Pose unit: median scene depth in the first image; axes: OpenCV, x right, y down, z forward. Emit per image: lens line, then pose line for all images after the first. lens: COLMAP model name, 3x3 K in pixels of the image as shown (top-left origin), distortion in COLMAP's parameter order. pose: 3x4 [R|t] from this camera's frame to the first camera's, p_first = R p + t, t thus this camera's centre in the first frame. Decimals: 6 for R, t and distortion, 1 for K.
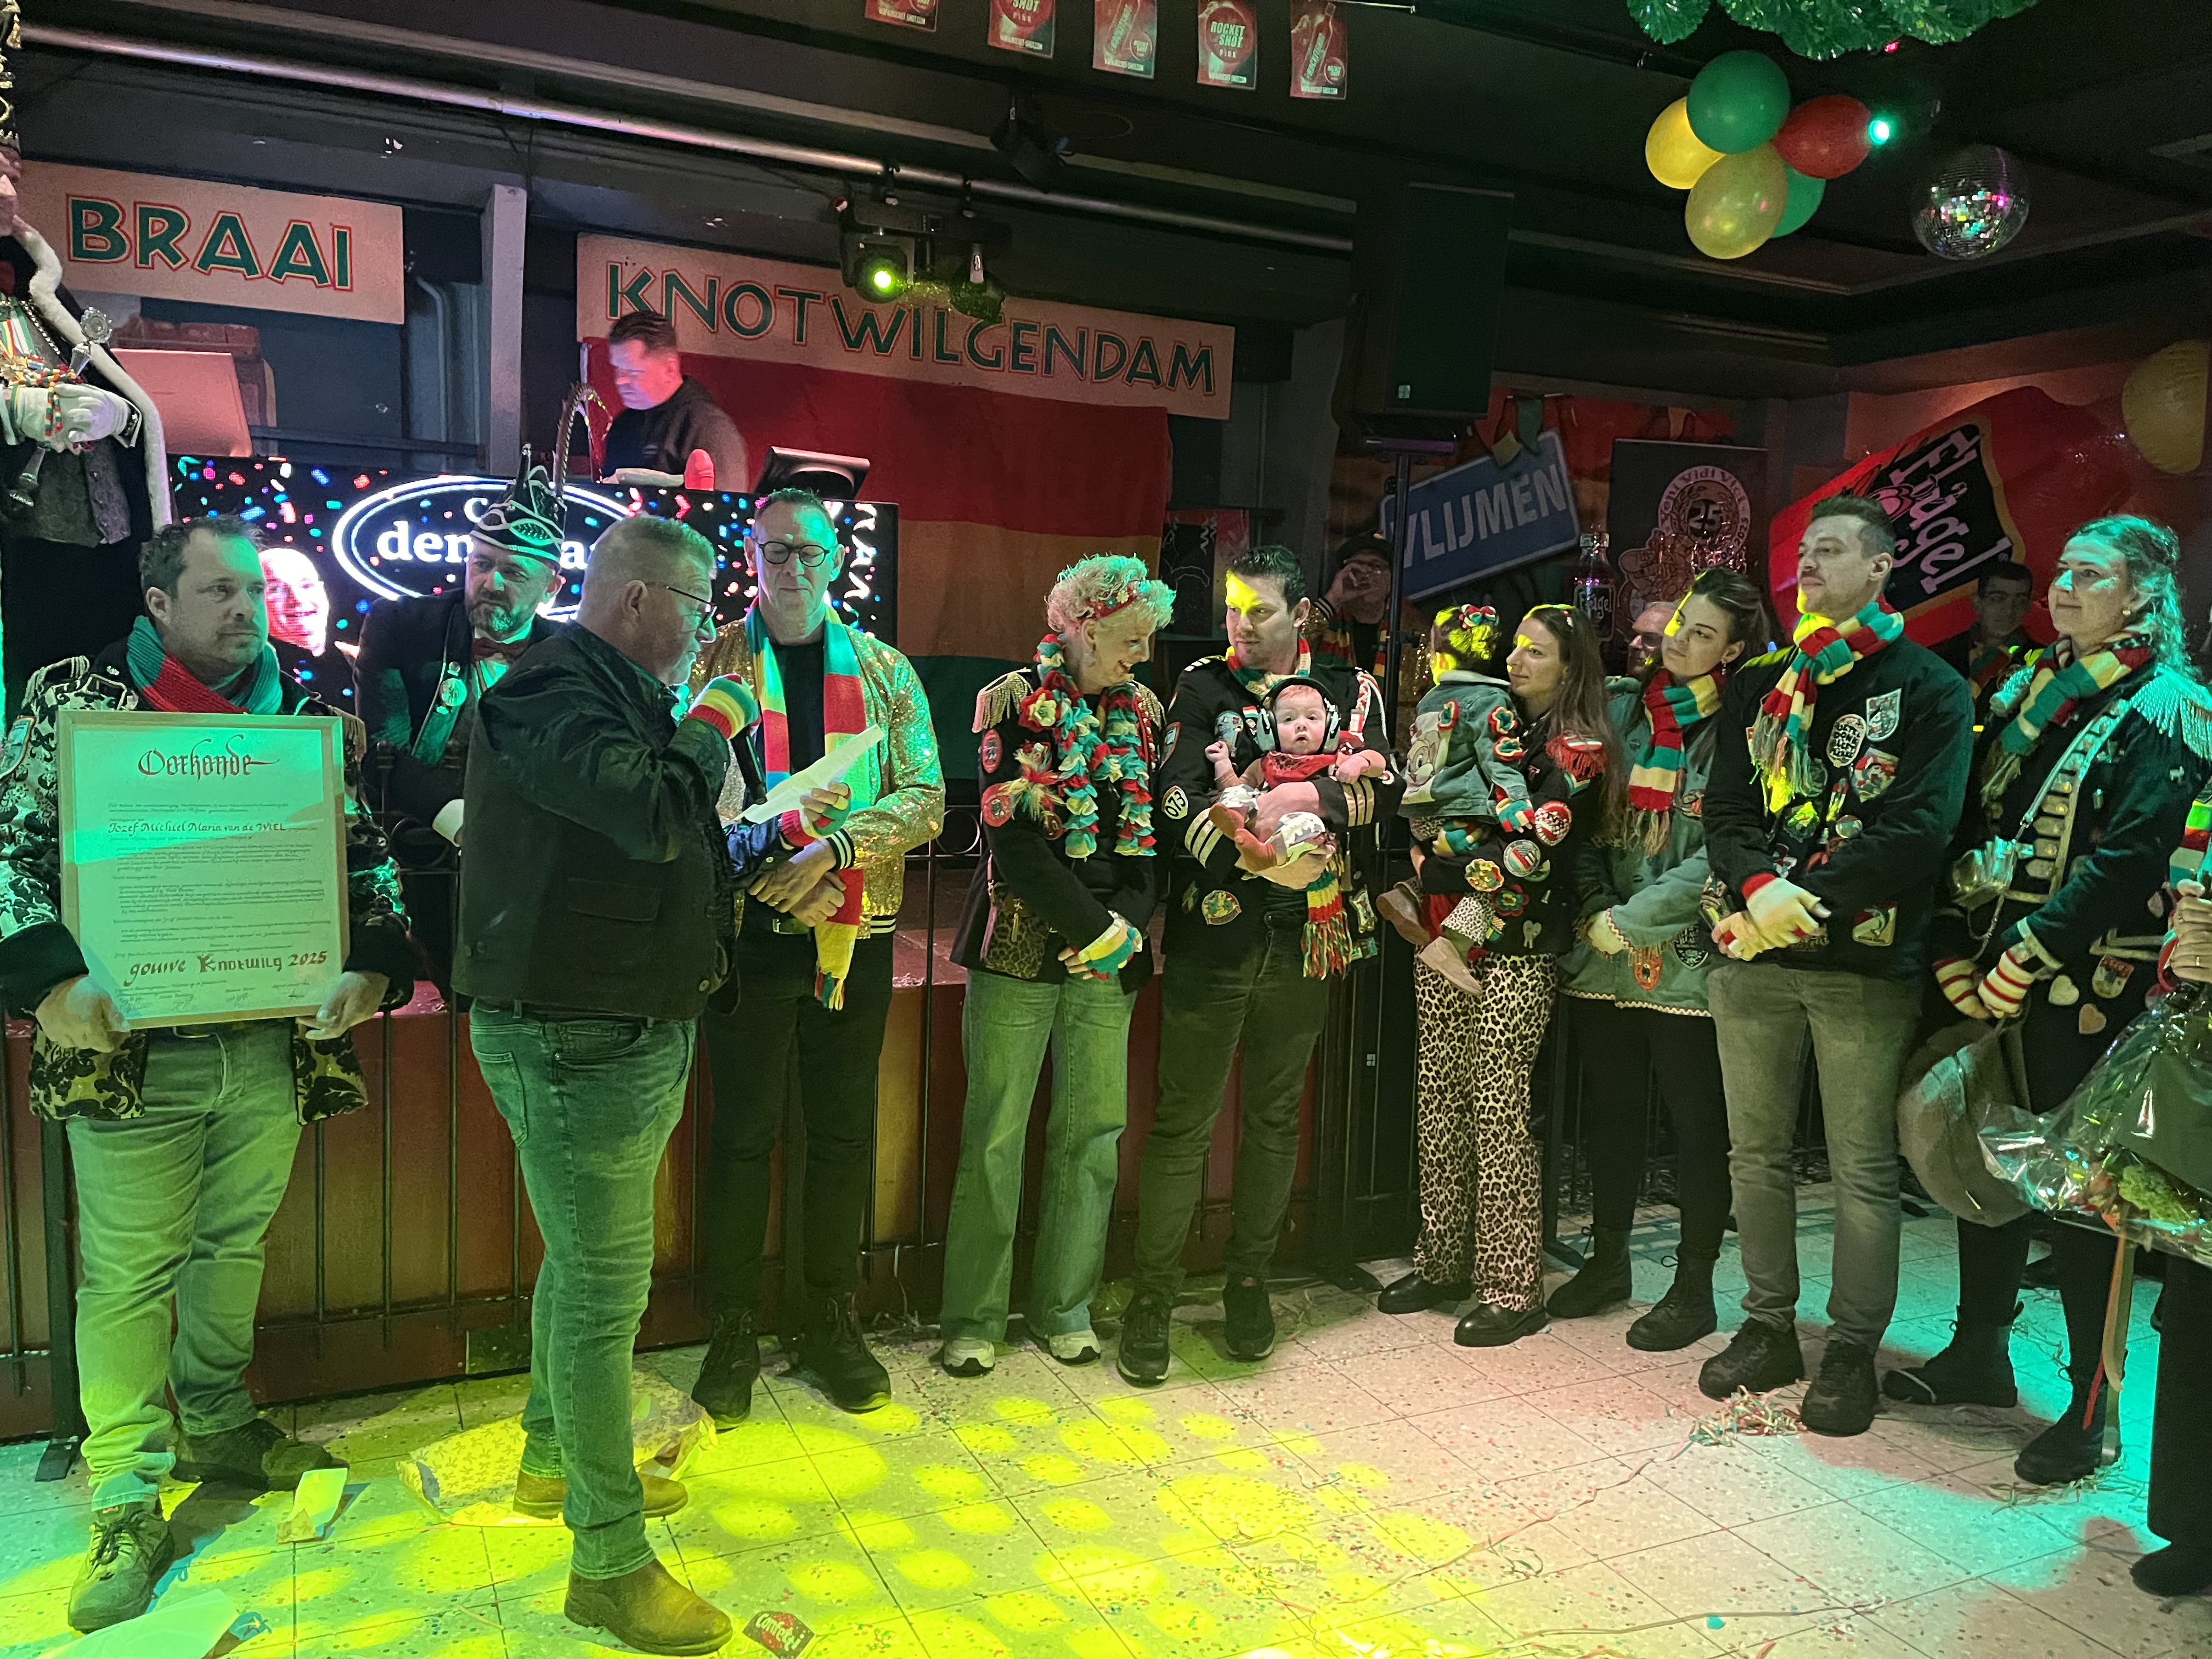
lens RADIAL K [[1693.2, 0, 1106.2], [0, 1693.2, 825.3], [0, 0, 1]] dist [0.061626, -0.065996]
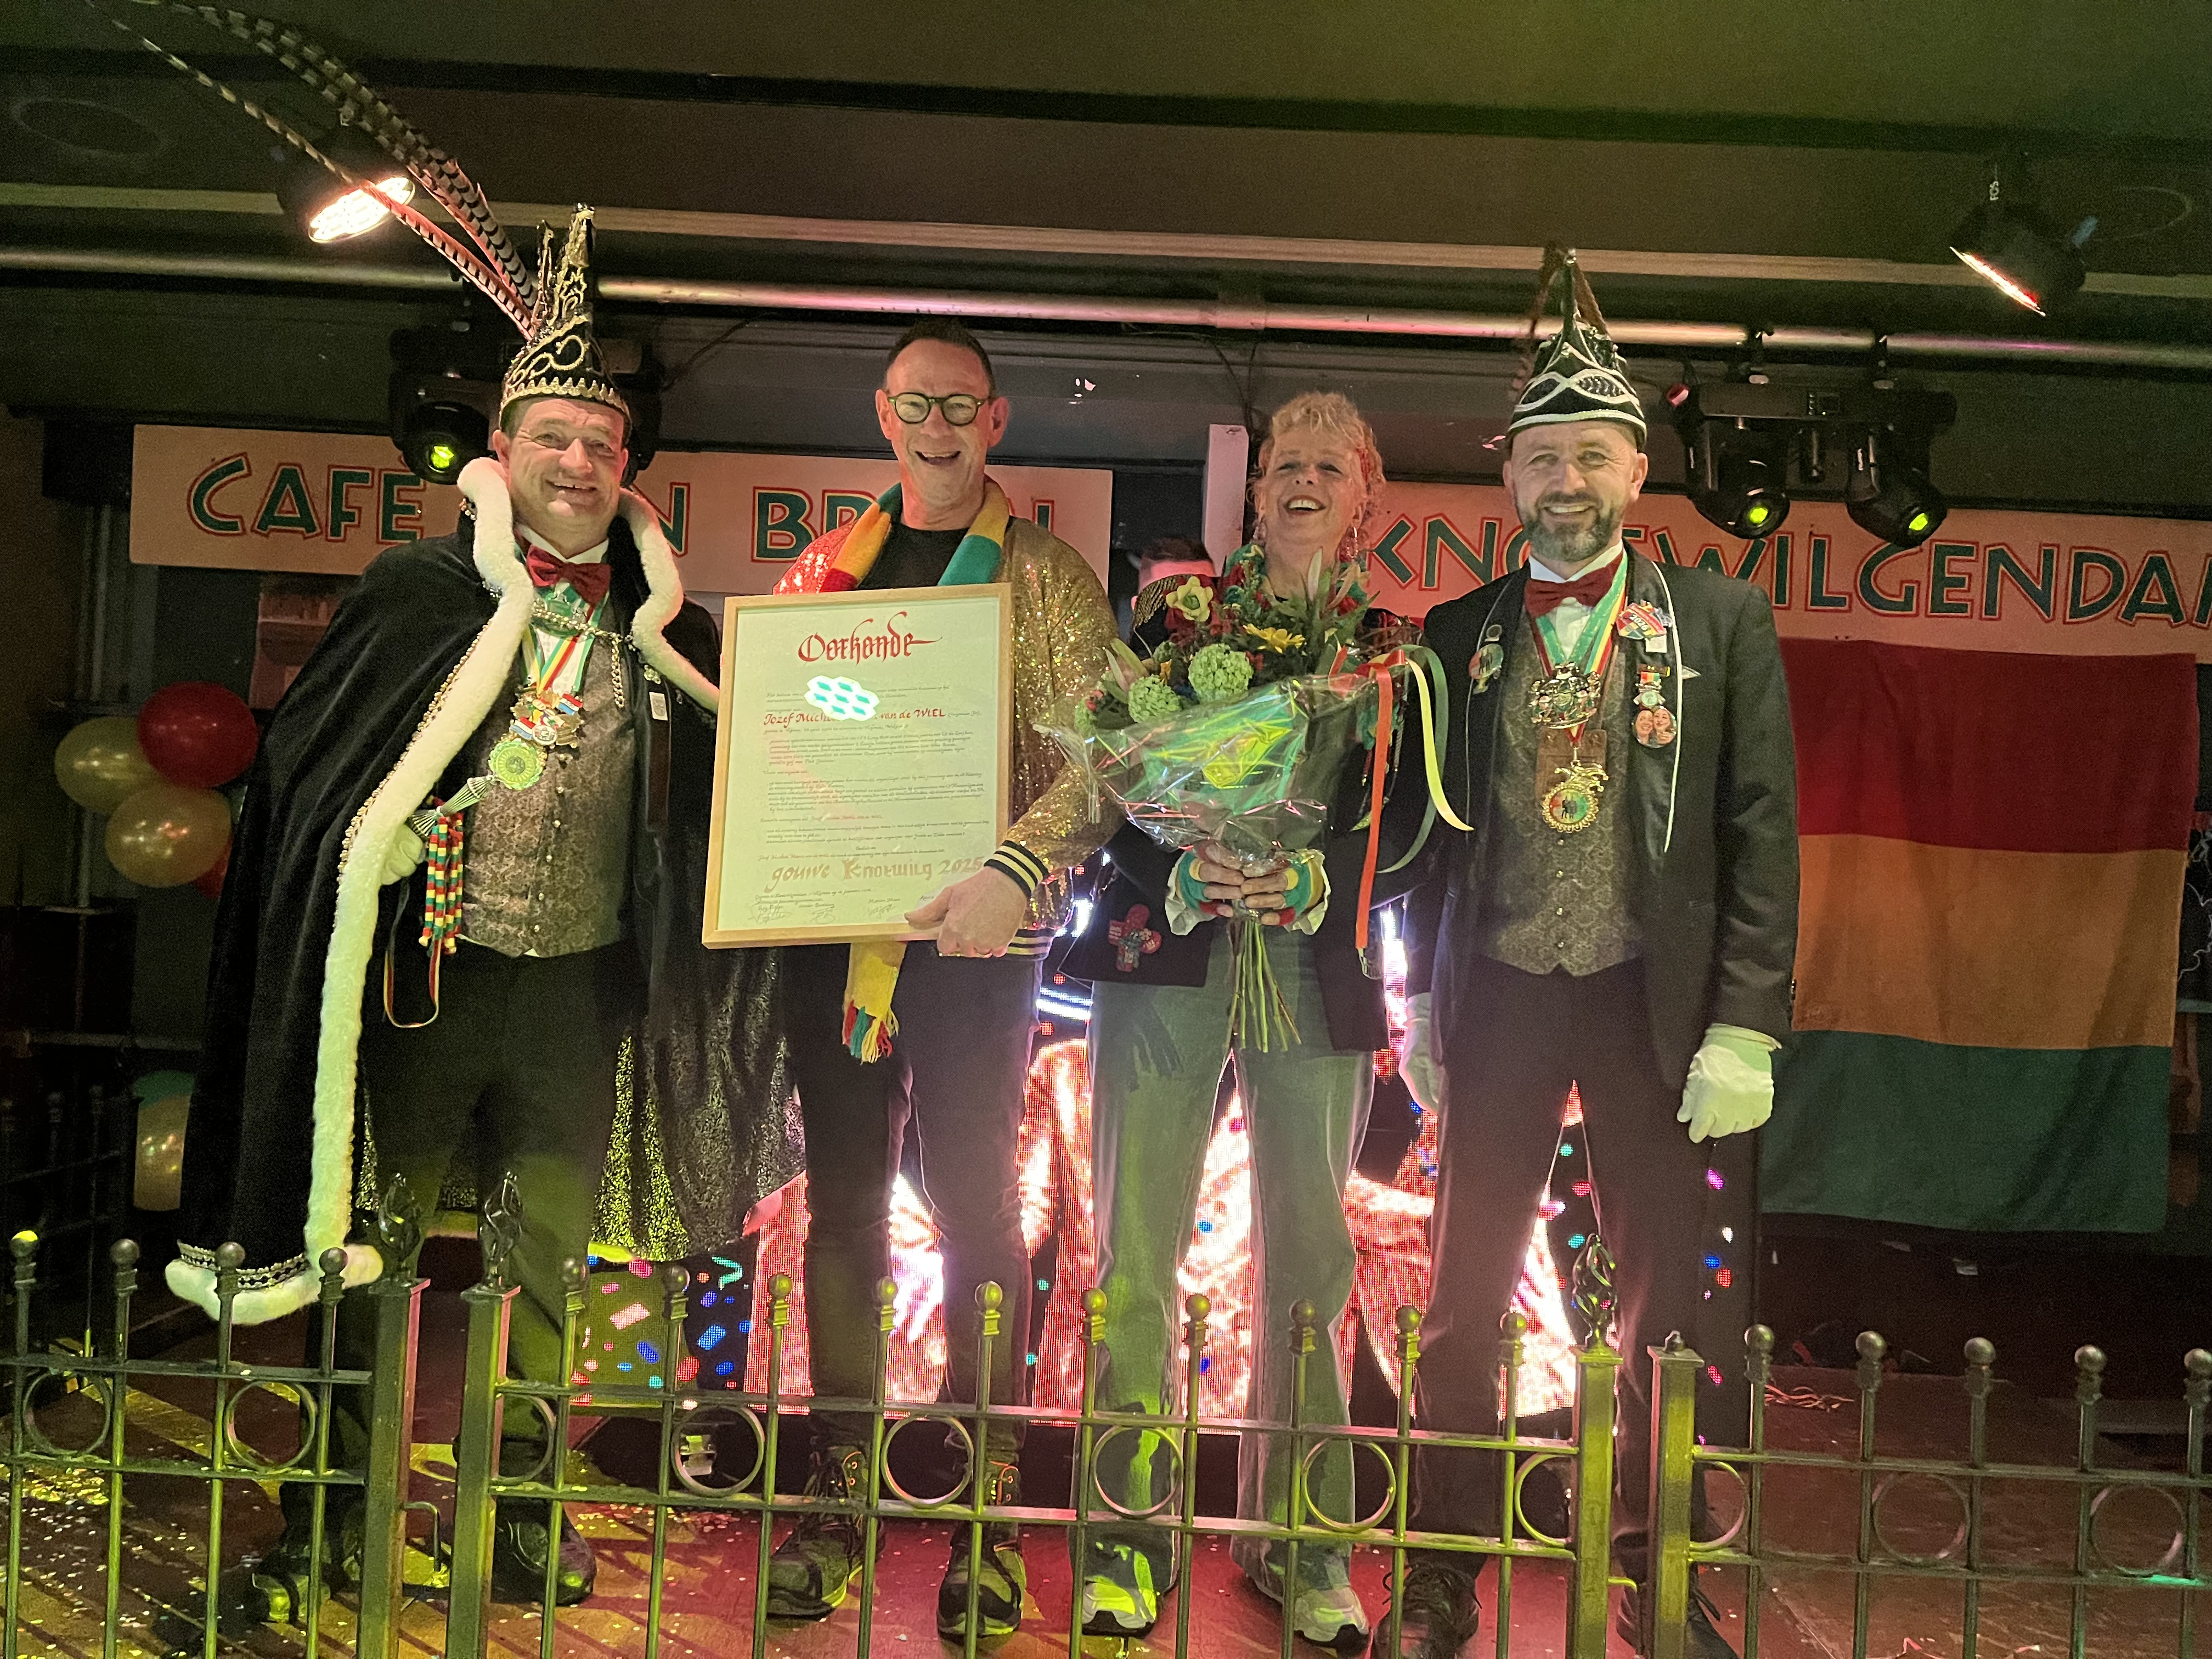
lens RADIAL K [[1693.2, 0, 1116.4], [0, 1693.2, 839.7], [0, 0, 1]] dist [0.061626, -0.065996]
pose [[0.900203, -0.002697, -0.435462, -0.054635], [-0.059351, 0.989890, -0.128823, -0.077415], [0.431407, 0.141811, 0.890942, 0.287684]]
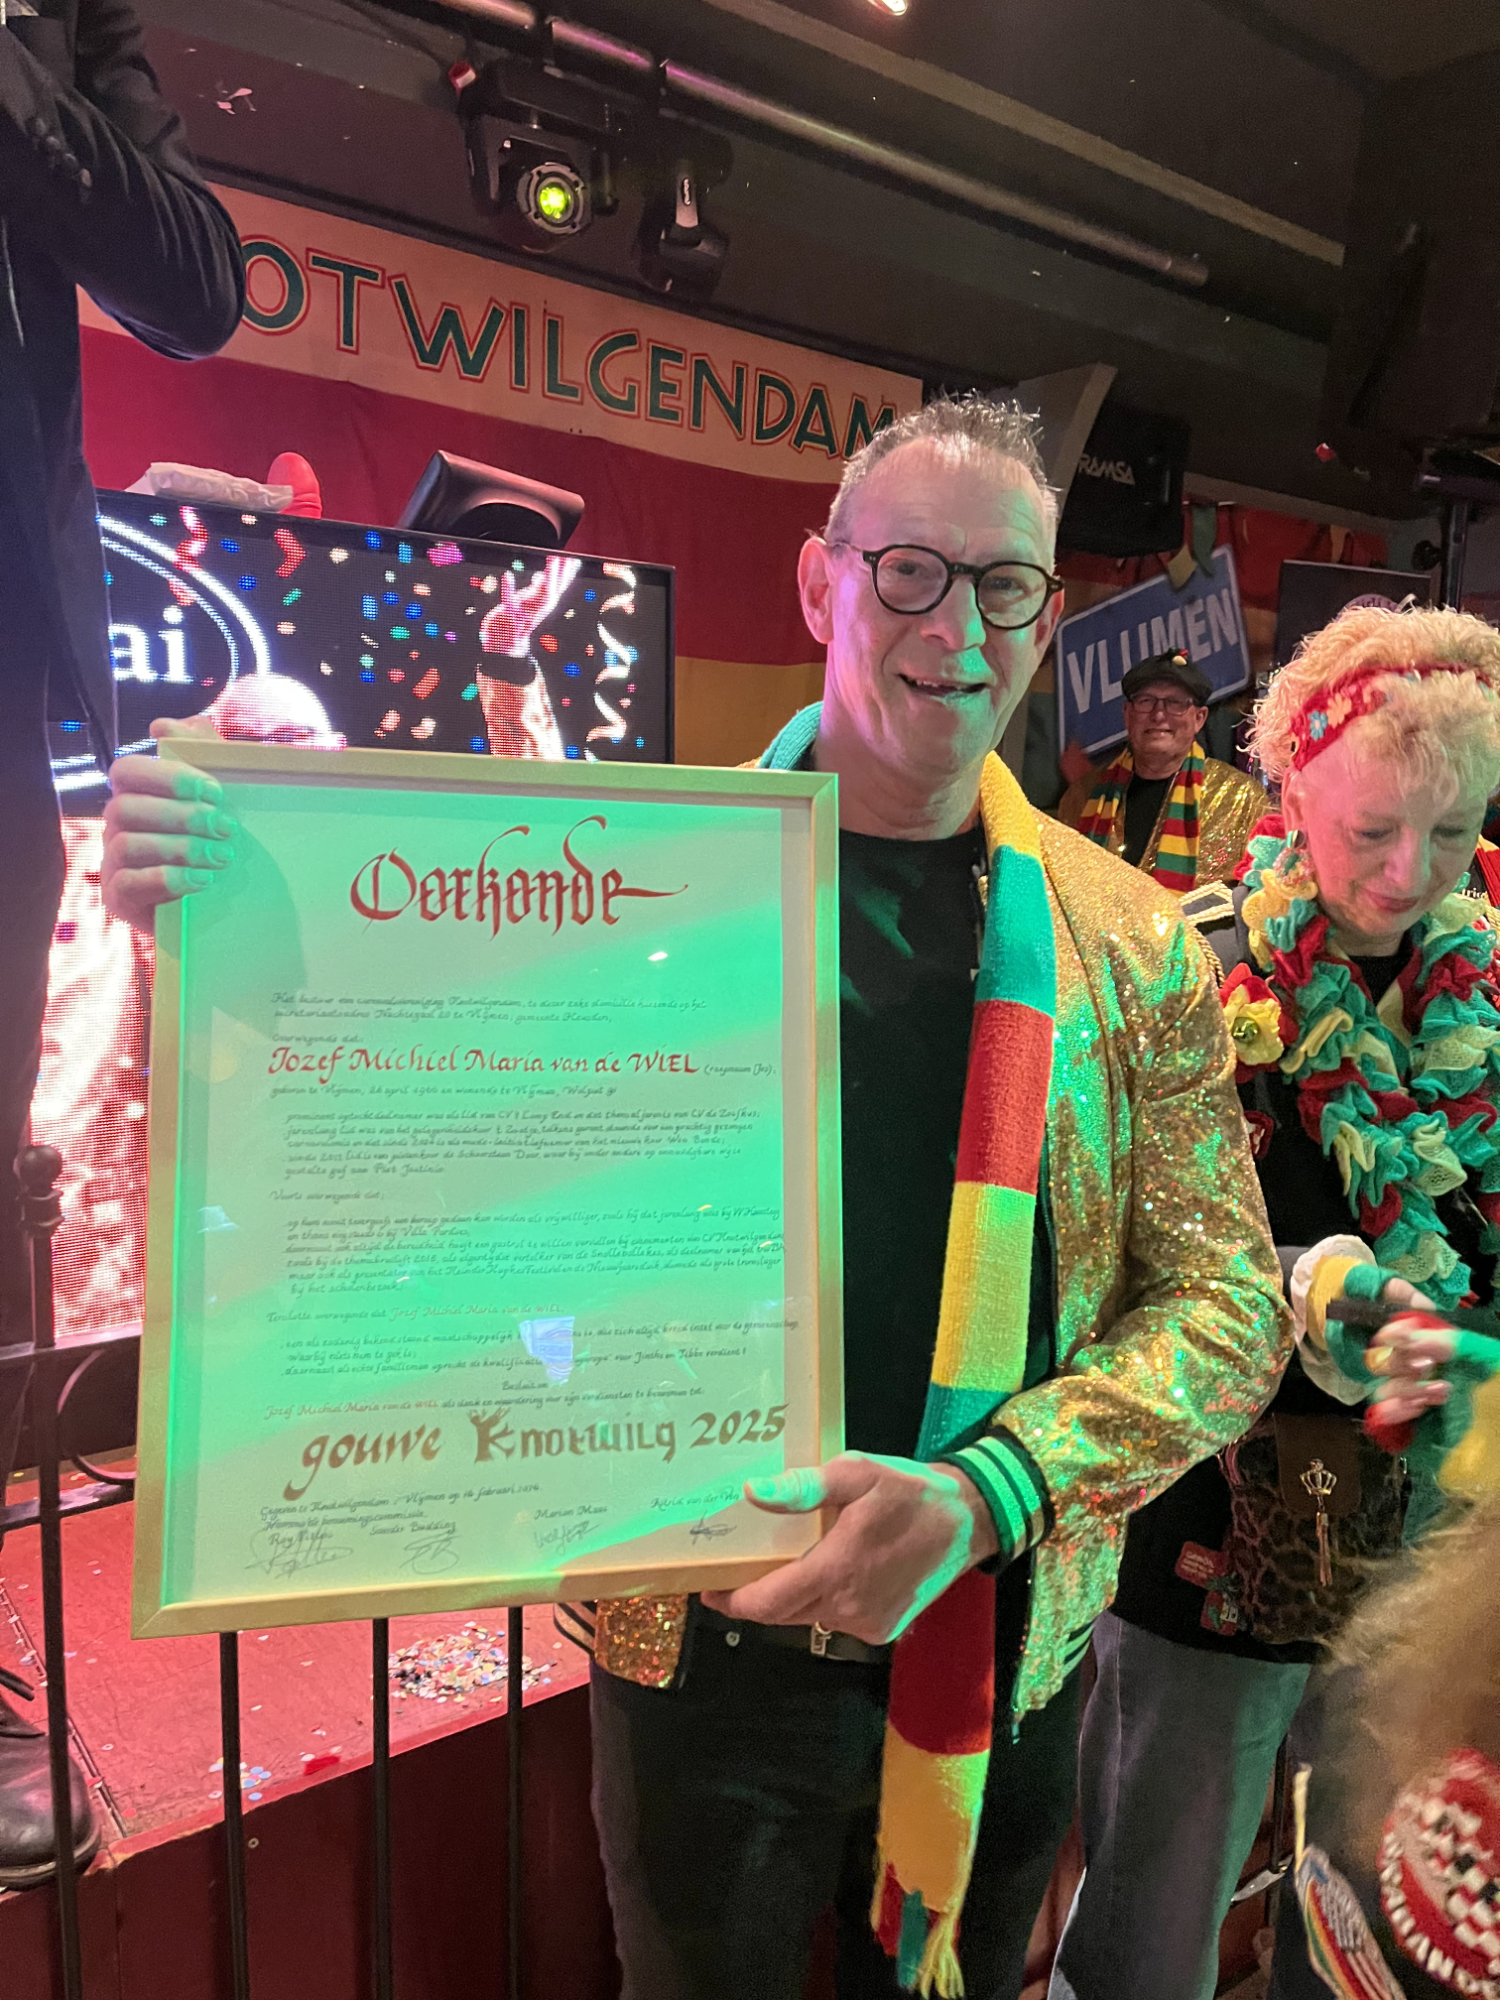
lens RADIAL K [[1531.0, 0, 765.8], [0, 1531.0, 1007.1], [0, 0, 1]] dist [0.061626, -0.065996]
pose [[0.975939, -0.044779, 0.213394, -0.164351], [0.040204, 0.998860, 0.025736, -0.047644], [-0.214303, -0.016538, 0.976627, 0.406853]]
